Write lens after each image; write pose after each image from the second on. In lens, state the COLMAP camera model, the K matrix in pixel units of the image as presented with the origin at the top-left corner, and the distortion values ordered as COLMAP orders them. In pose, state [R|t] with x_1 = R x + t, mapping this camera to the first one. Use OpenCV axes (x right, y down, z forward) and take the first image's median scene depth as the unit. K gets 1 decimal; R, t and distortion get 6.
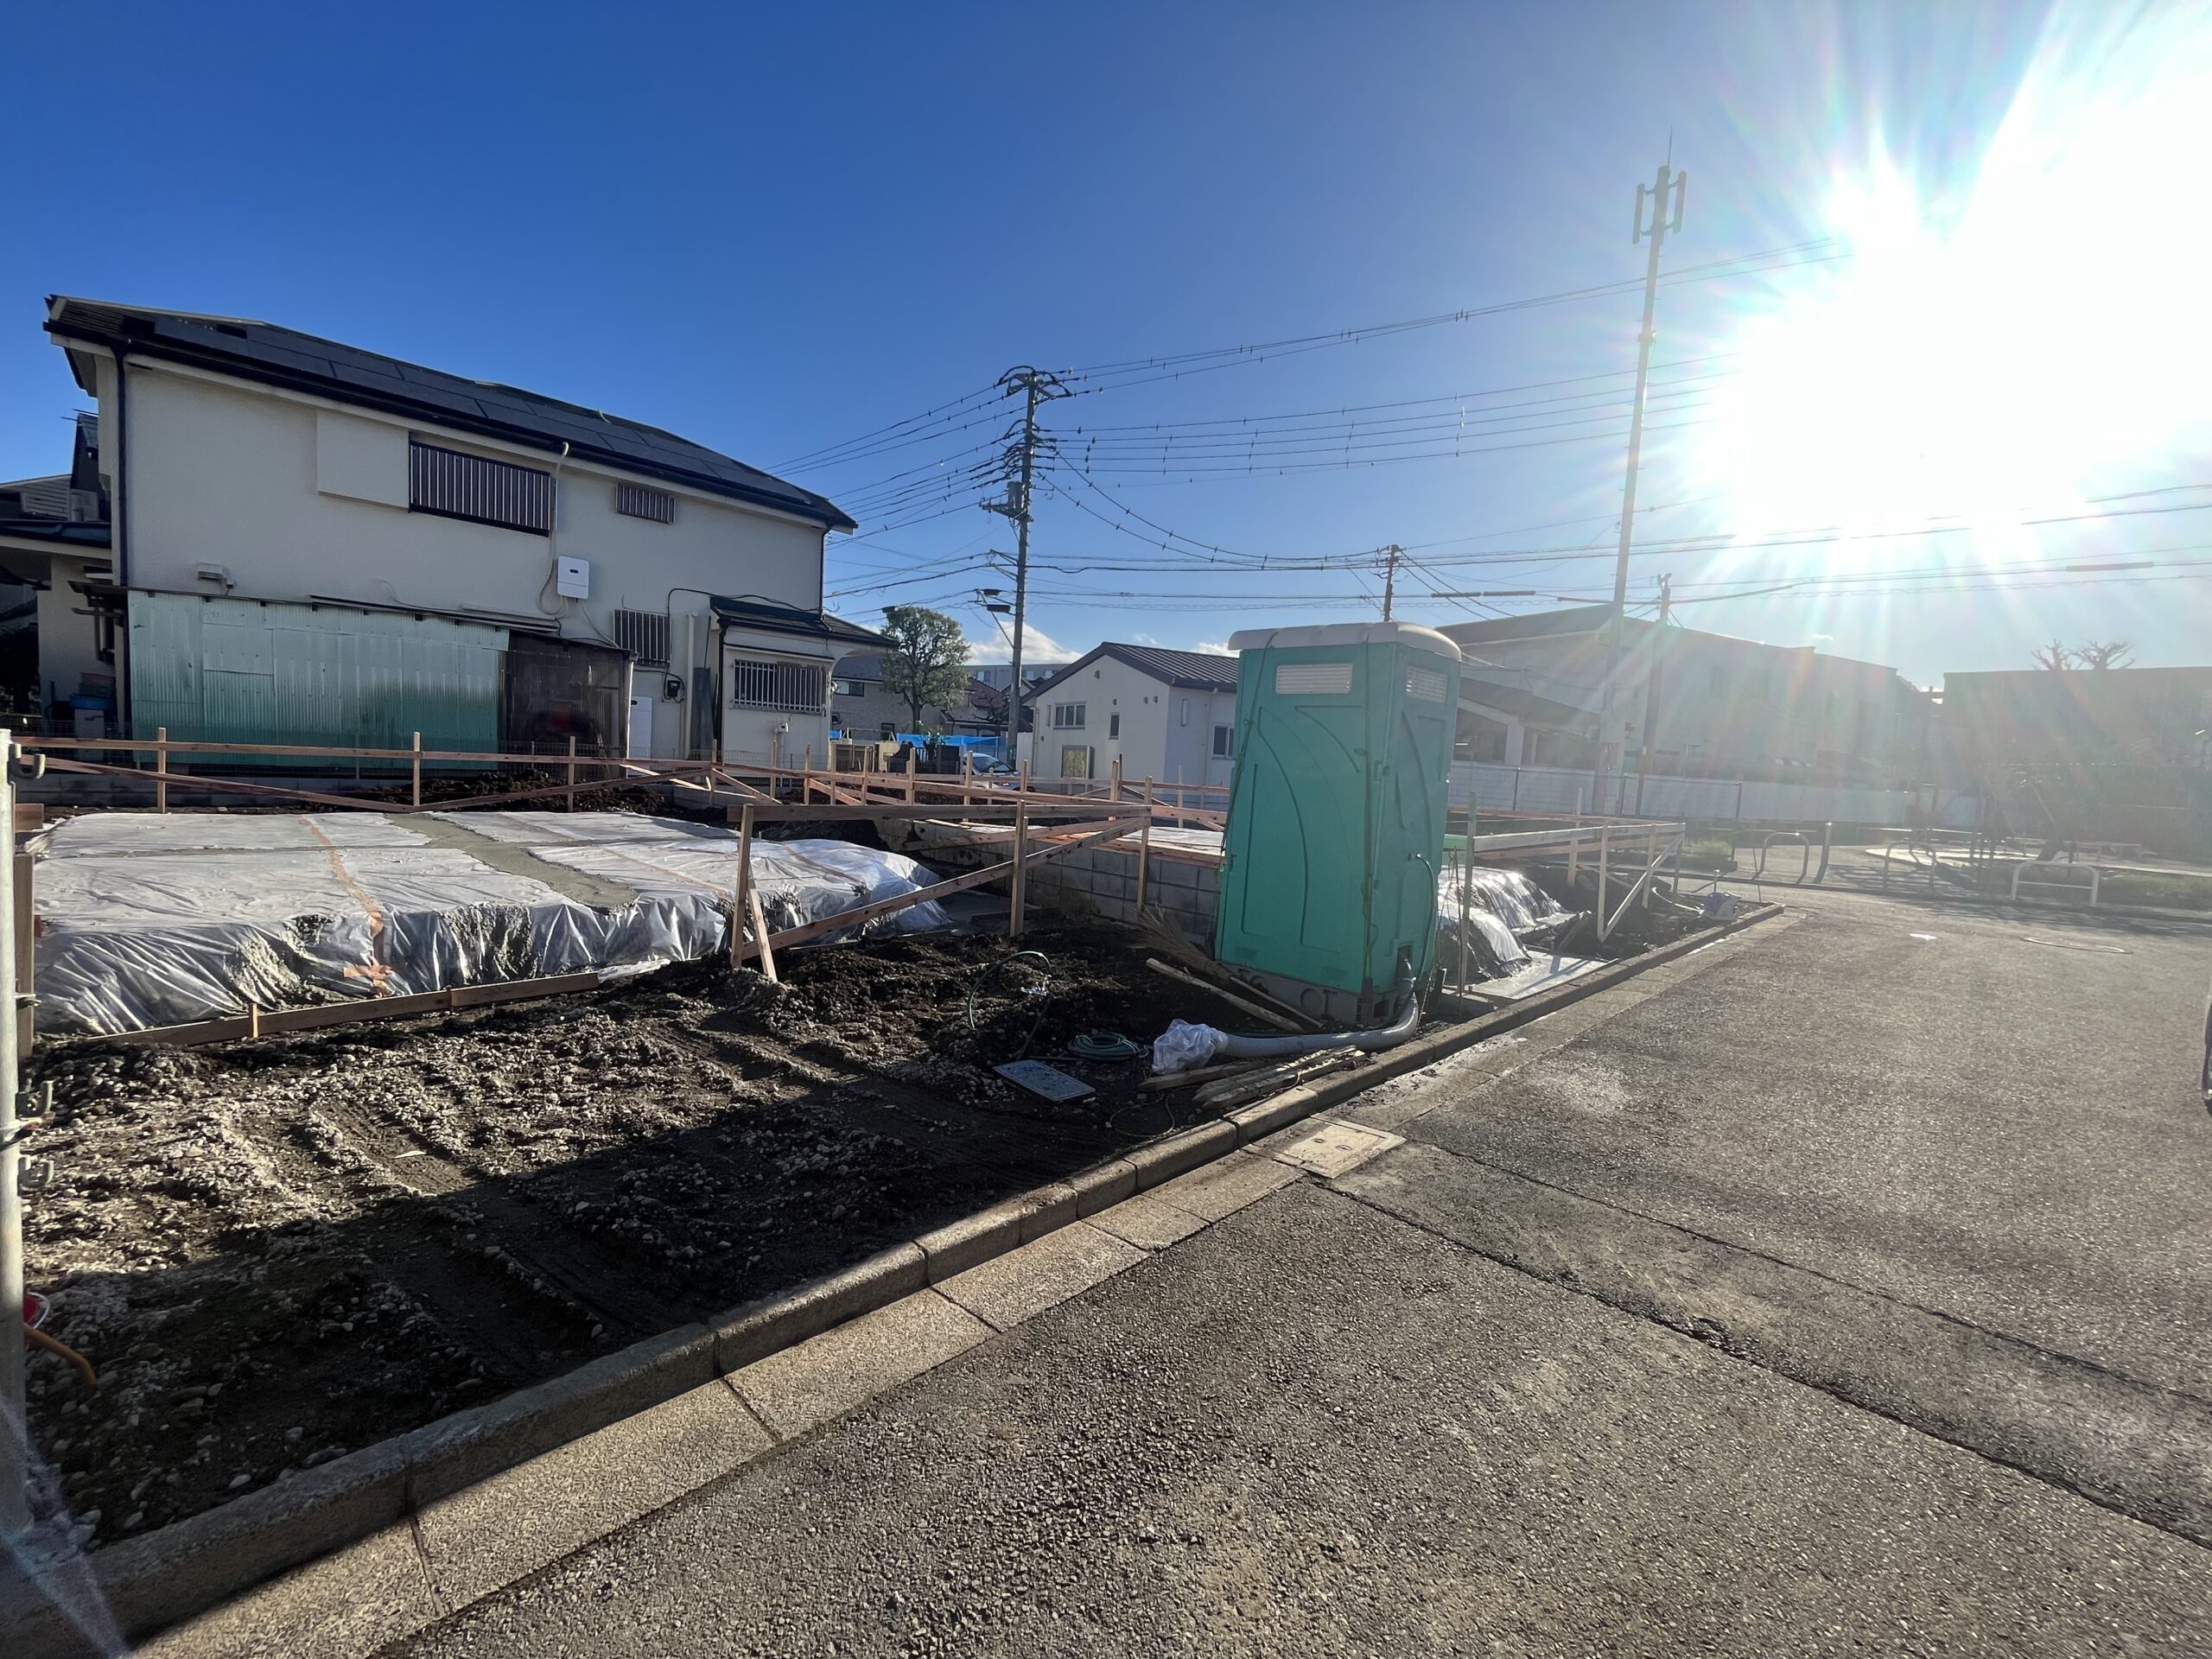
lens RADIAL K [[901.4, 0, 1103.7], [0, 901.4, 827.8], [0, 0, 1]] dist [-0.002447, -0.000242]
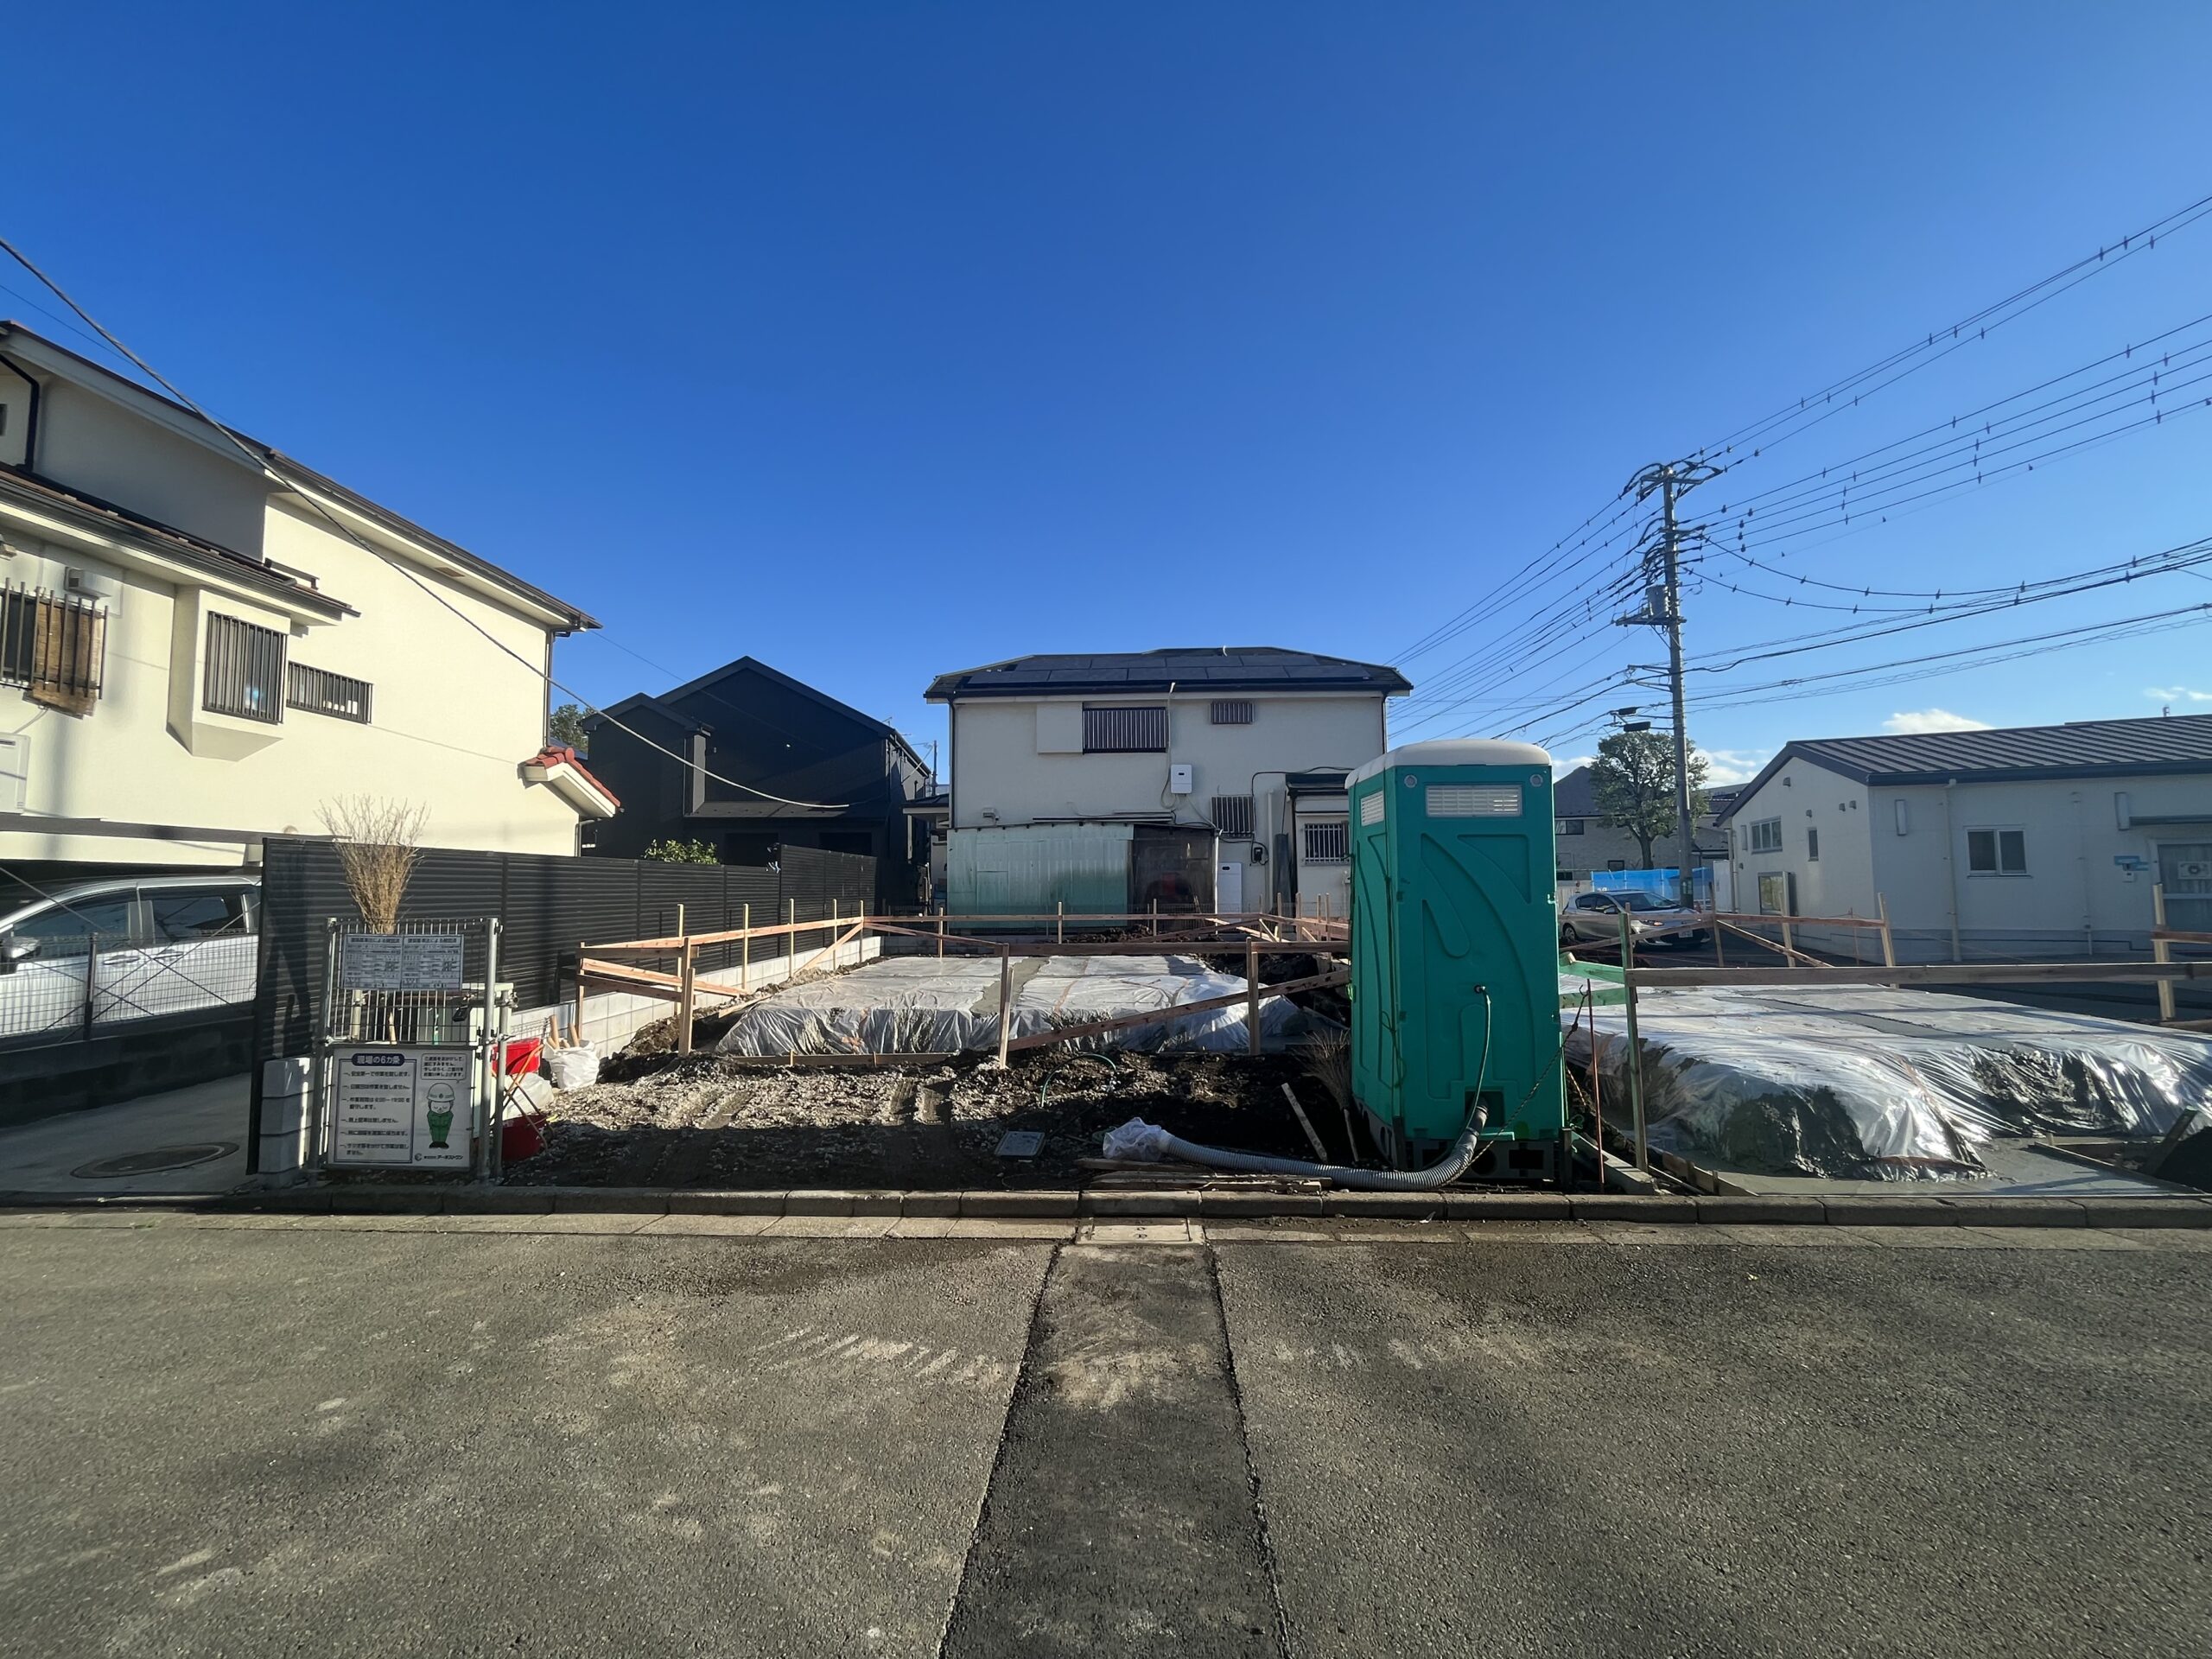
lens RADIAL K [[901.4, 0, 1104.5], [0, 901.4, 829.0], [0, 0, 1]] dist [-0.002447, -0.000242]
pose [[0.675170, -0.111449, -0.729195, 0.279305], [-0.009203, 0.987171, -0.159400, 0.007726], [0.737605, 0.114333, 0.665482, 0.038135]]
